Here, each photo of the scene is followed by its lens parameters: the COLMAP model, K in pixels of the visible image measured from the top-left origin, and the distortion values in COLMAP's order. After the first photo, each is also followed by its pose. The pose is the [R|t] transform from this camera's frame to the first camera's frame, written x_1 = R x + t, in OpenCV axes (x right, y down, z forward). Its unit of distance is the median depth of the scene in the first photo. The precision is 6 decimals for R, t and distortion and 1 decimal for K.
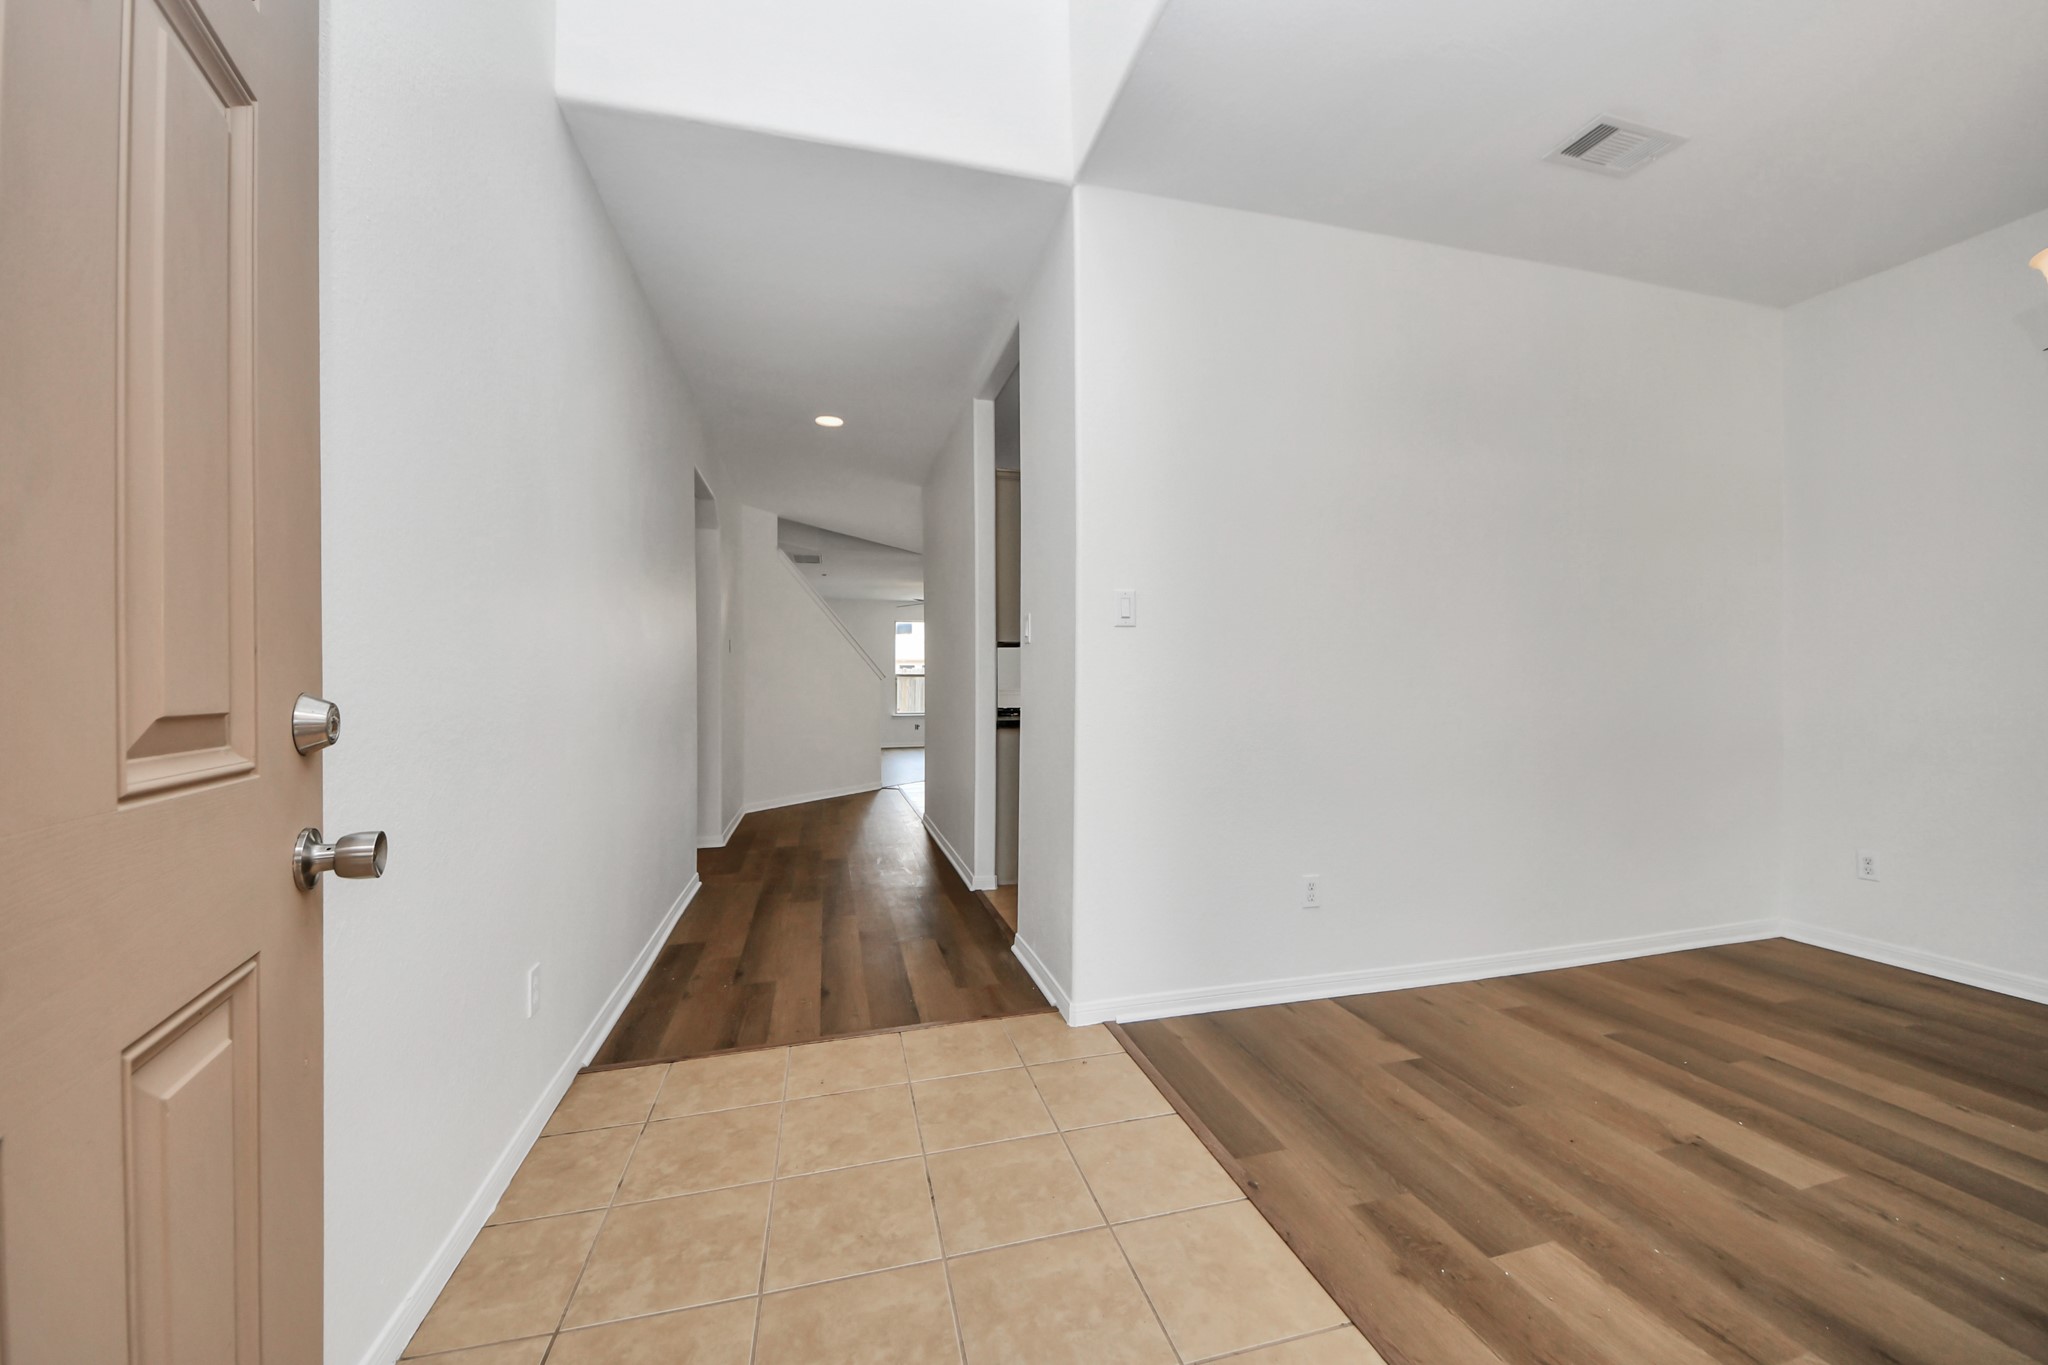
lens RADIAL K [[760.4, 0, 1024.0], [0, 760.4, 682.5], [0, 0, 1]] dist [0.000194, -0.007974]
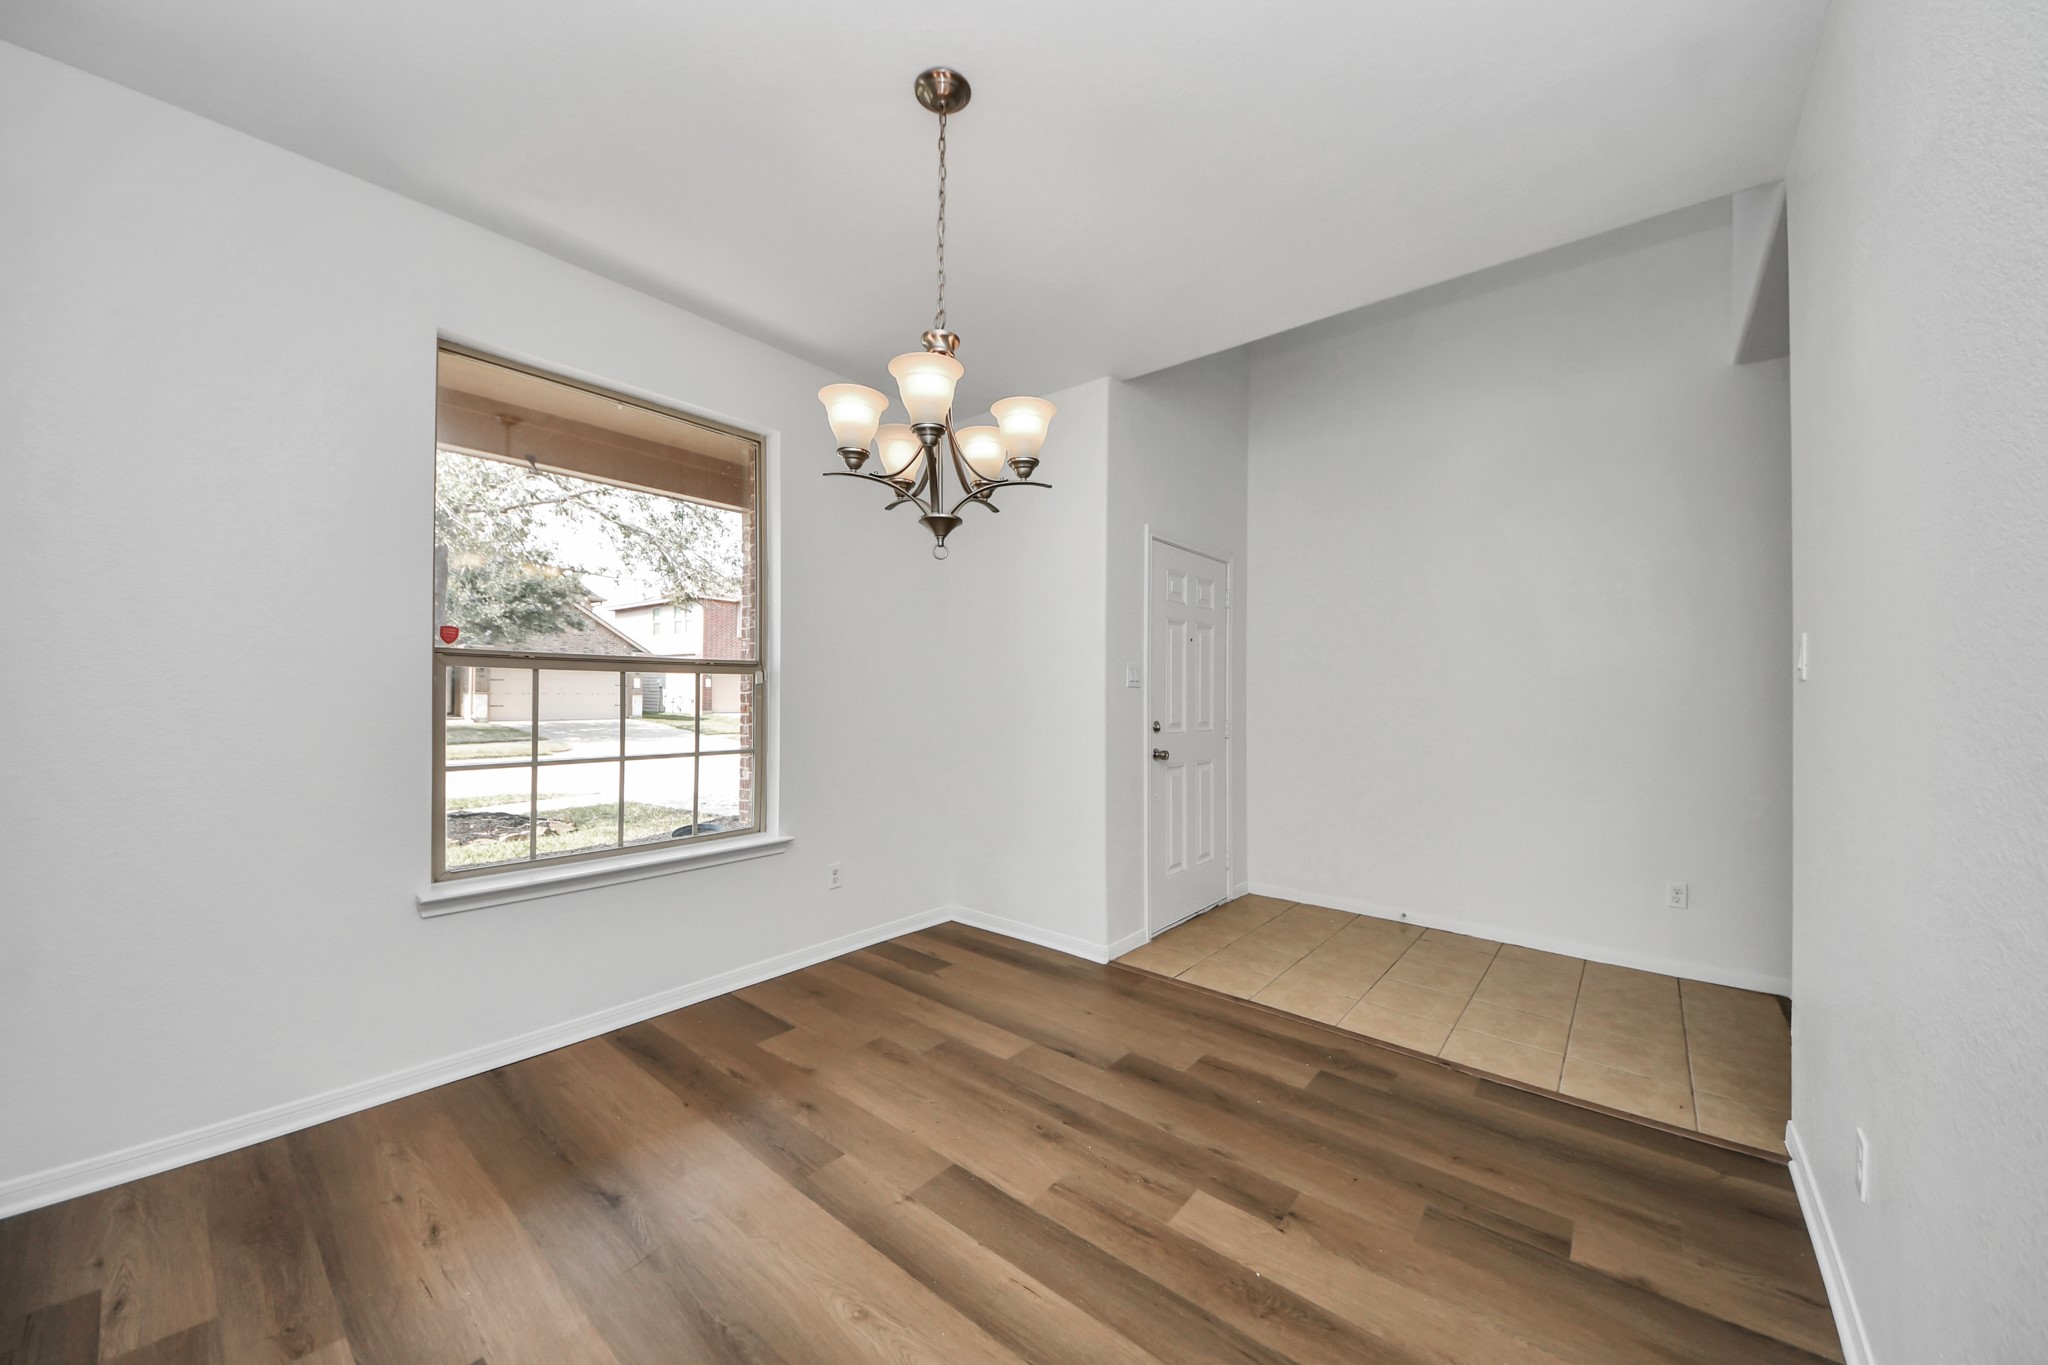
lens RADIAL K [[728.9, 0, 1018.9], [0, 728.9, 675.3], [0, 0, 1]] dist [0.031994, -0.019606]
pose [[-0.819479, -0.013342, -0.572954, 1.727234], [0.002117, 0.999652, -0.026307, -0.078850], [0.573105, -0.022771, -0.819166, 1.603030]]
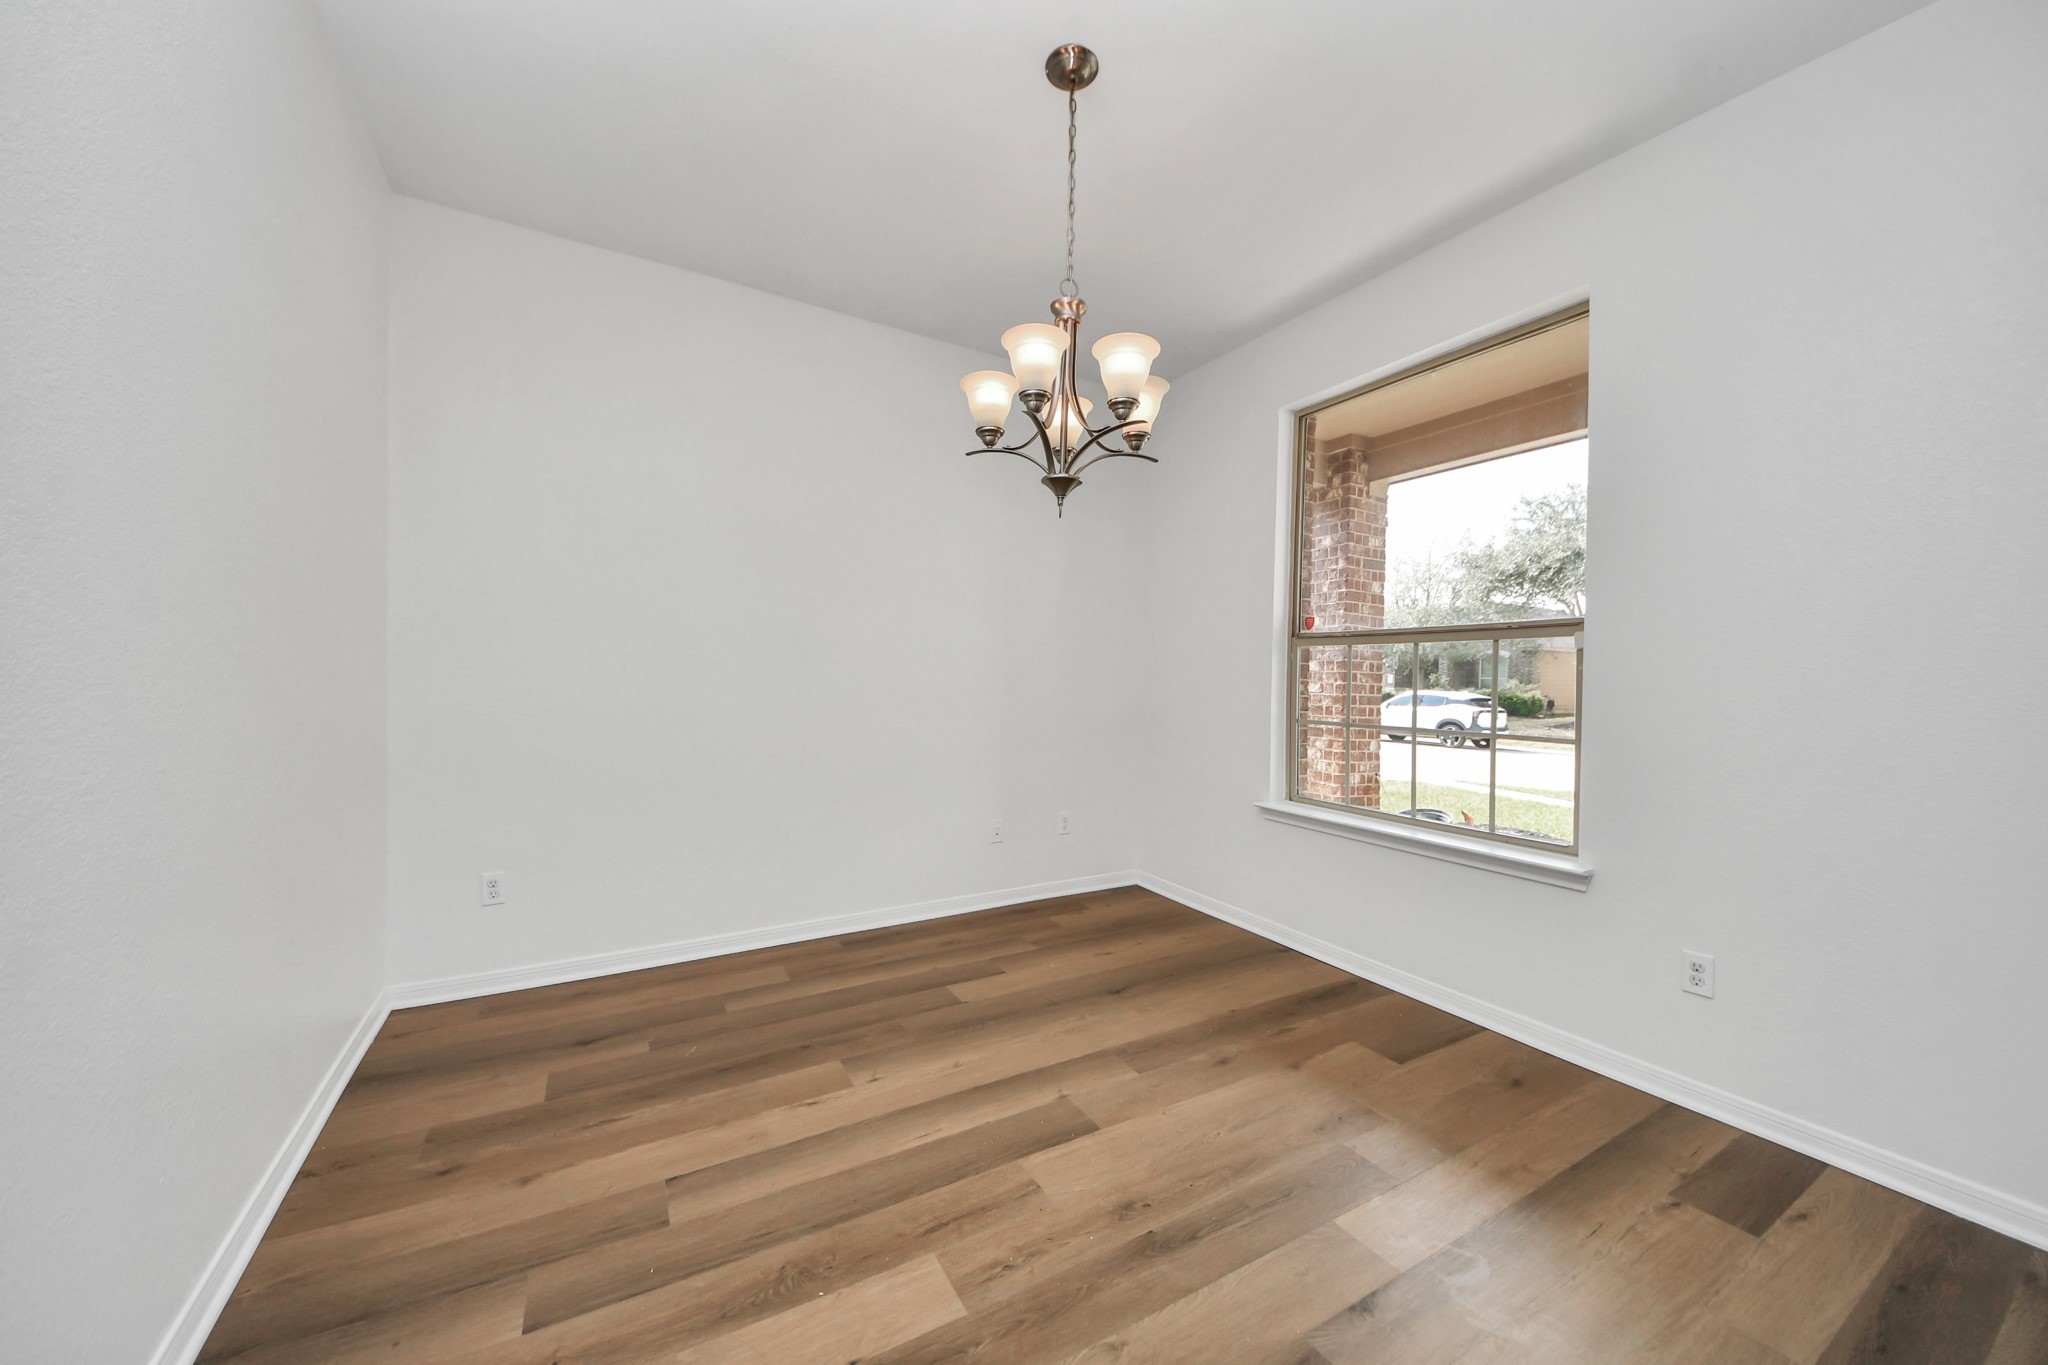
lens RADIAL K [[728.9, 0, 1018.9], [0, 728.9, 675.3], [0, 0, 1]] dist [0.031994, -0.019606]
pose [[-0.254285, 0.002834, 0.967125, 0.201514], [-0.024073, 0.999667, -0.009258, -0.024890], [-0.966830, -0.025636, -0.254132, 1.046730]]
